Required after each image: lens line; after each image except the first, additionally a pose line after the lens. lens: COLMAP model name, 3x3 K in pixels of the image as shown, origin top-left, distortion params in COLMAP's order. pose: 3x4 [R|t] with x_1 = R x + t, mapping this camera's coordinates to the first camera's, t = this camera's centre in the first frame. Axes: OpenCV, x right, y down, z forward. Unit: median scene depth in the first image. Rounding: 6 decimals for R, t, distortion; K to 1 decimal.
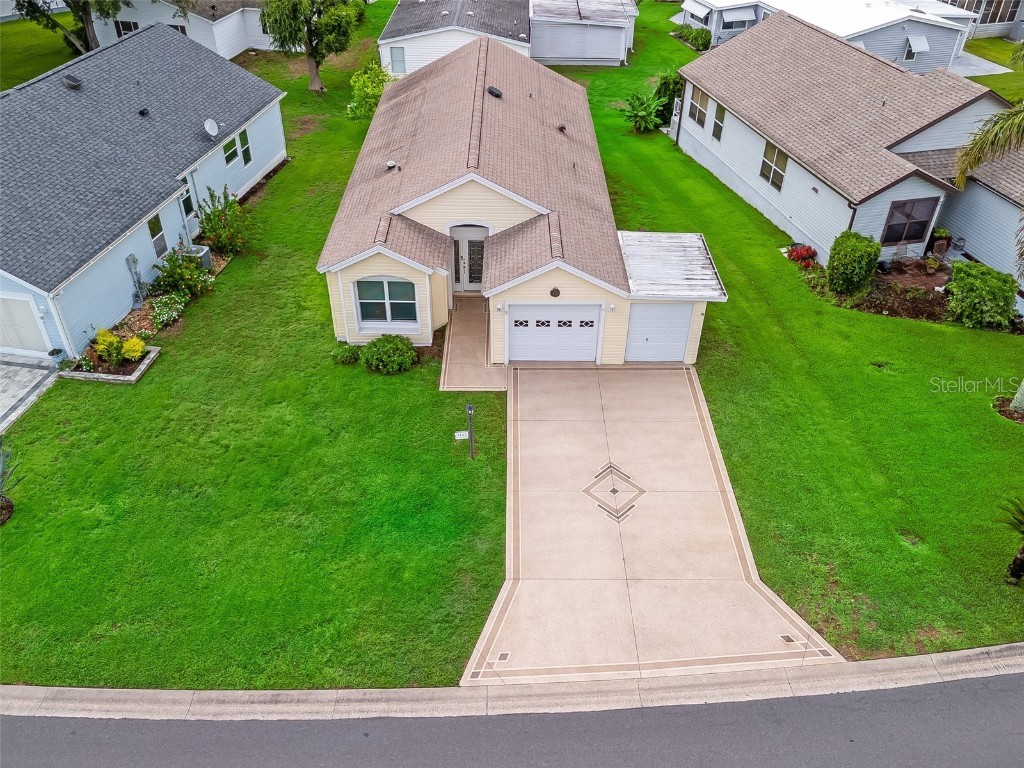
lens RADIAL K [[705.6, 0, 514.8], [0, 705.6, 379.2], [0, 0, 1]] dist [0.073068, -0.071591]
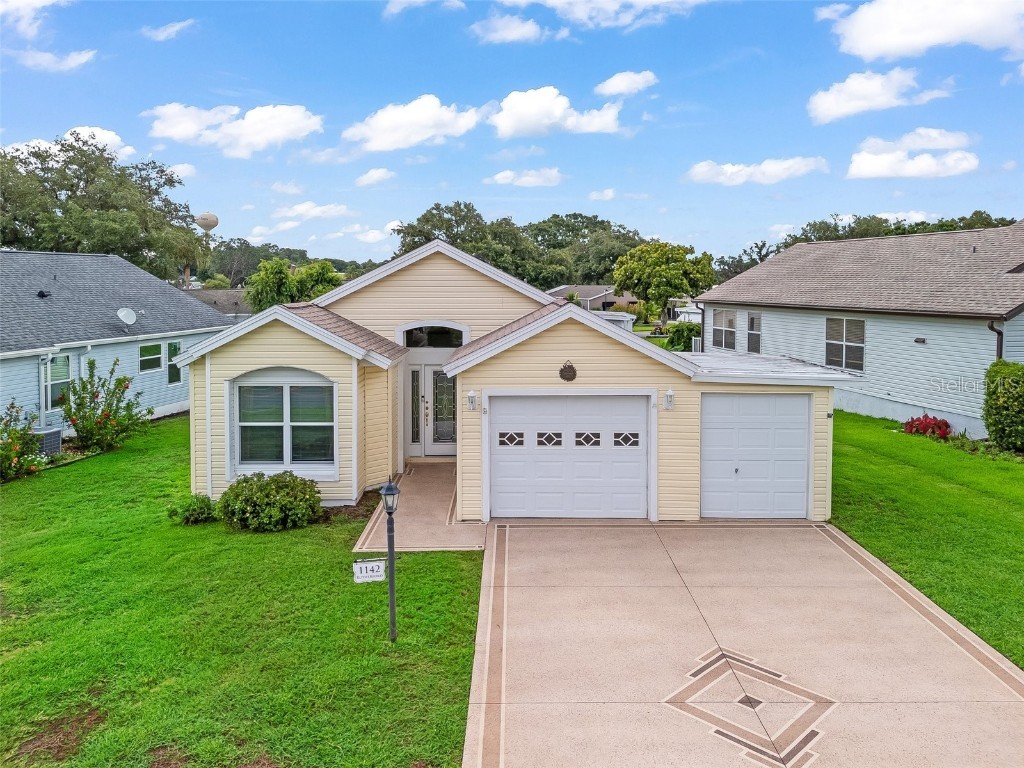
lens RADIAL K [[705.6, 0, 514.8], [0, 705.6, 379.2], [0, 0, 1]] dist [0.073068, -0.071591]
pose [[0.999939, -0.010849, -0.001946, 0.013436], [0.008177, 0.848502, -0.529129, 0.179936], [0.007392, 0.529081, 0.848539, 0.486108]]
